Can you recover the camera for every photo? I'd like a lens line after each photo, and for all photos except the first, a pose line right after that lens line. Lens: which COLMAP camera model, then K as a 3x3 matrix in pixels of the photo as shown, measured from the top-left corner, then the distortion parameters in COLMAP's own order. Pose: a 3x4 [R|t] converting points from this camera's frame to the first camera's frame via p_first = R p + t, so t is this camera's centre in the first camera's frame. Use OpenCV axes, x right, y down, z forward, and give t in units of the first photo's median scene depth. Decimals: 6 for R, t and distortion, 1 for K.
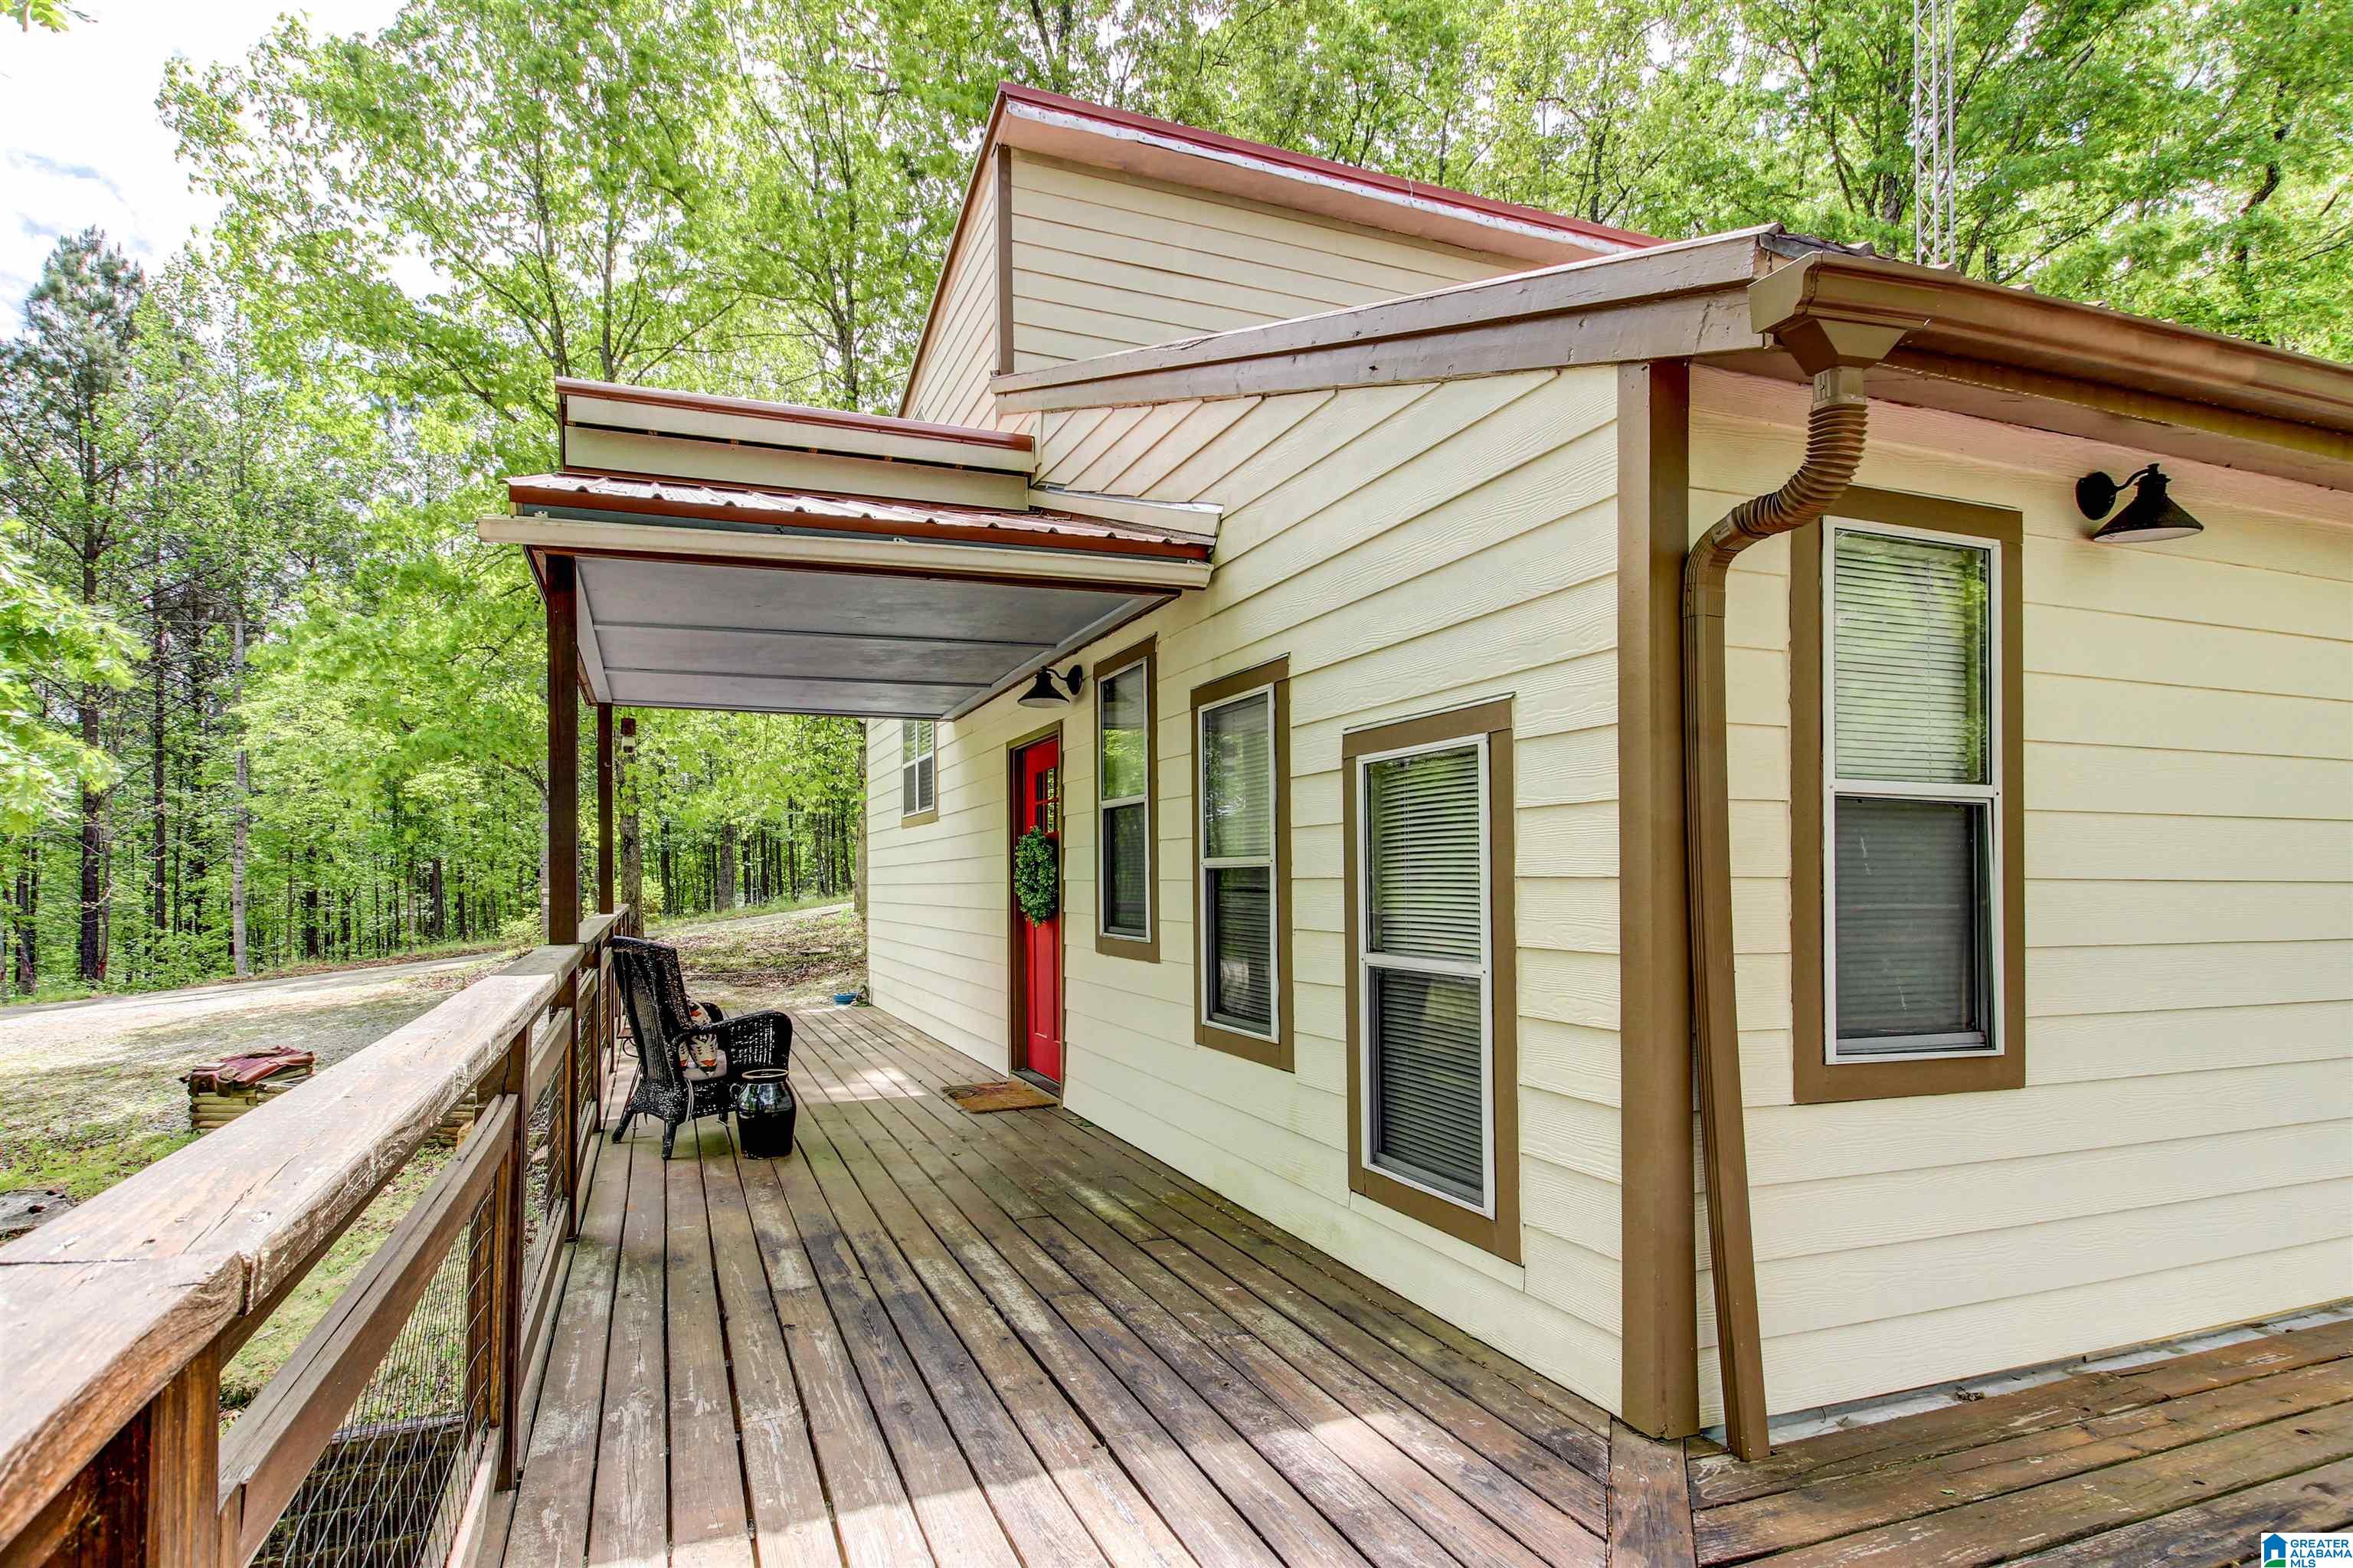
lens RADIAL K [[1266.5, 0, 1176.5], [0, 1266.5, 784.0], [0, 0, 1]] dist [0.015851, -0.001242]
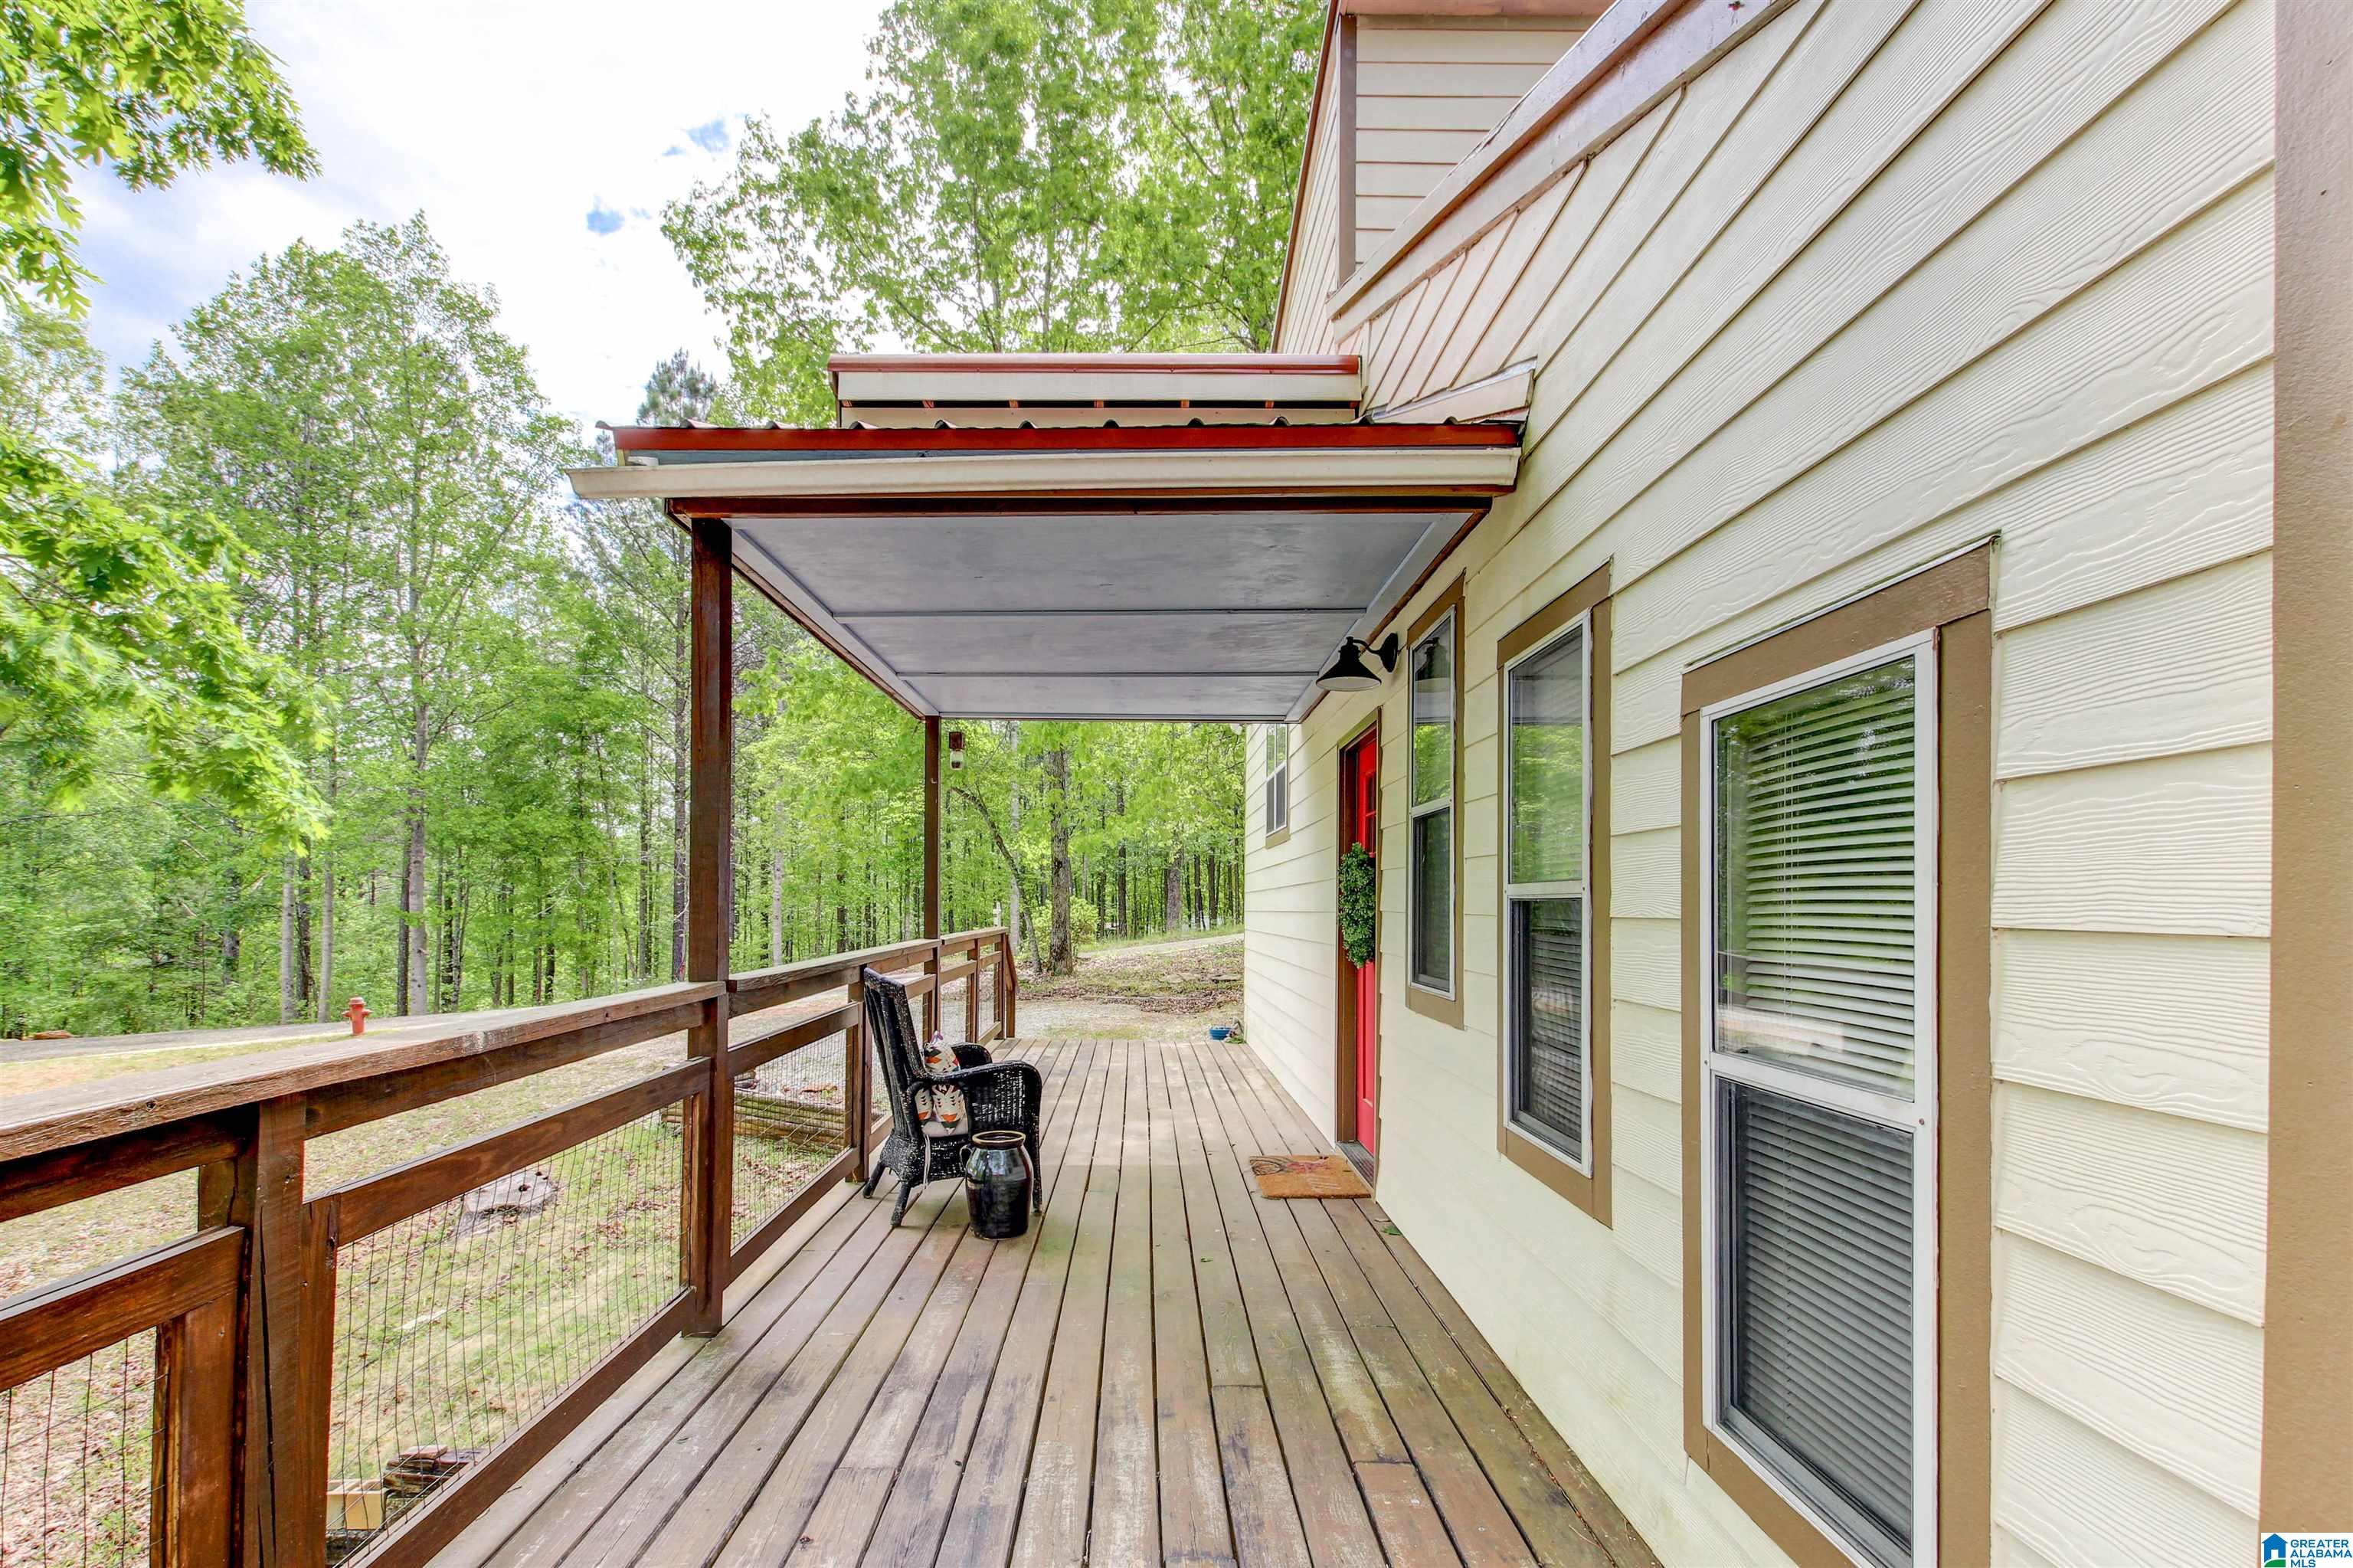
lens RADIAL K [[1286.6, 0, 1169.9], [0, 1286.6, 855.7], [0, 0, 1]] dist [0.029455, -0.021770]
pose [[0.934523, -0.001943, -0.355897, 0.085486], [0.015261, 0.999284, 0.034615, 0.014384], [0.355575, -0.037780, 0.933884, 0.248766]]
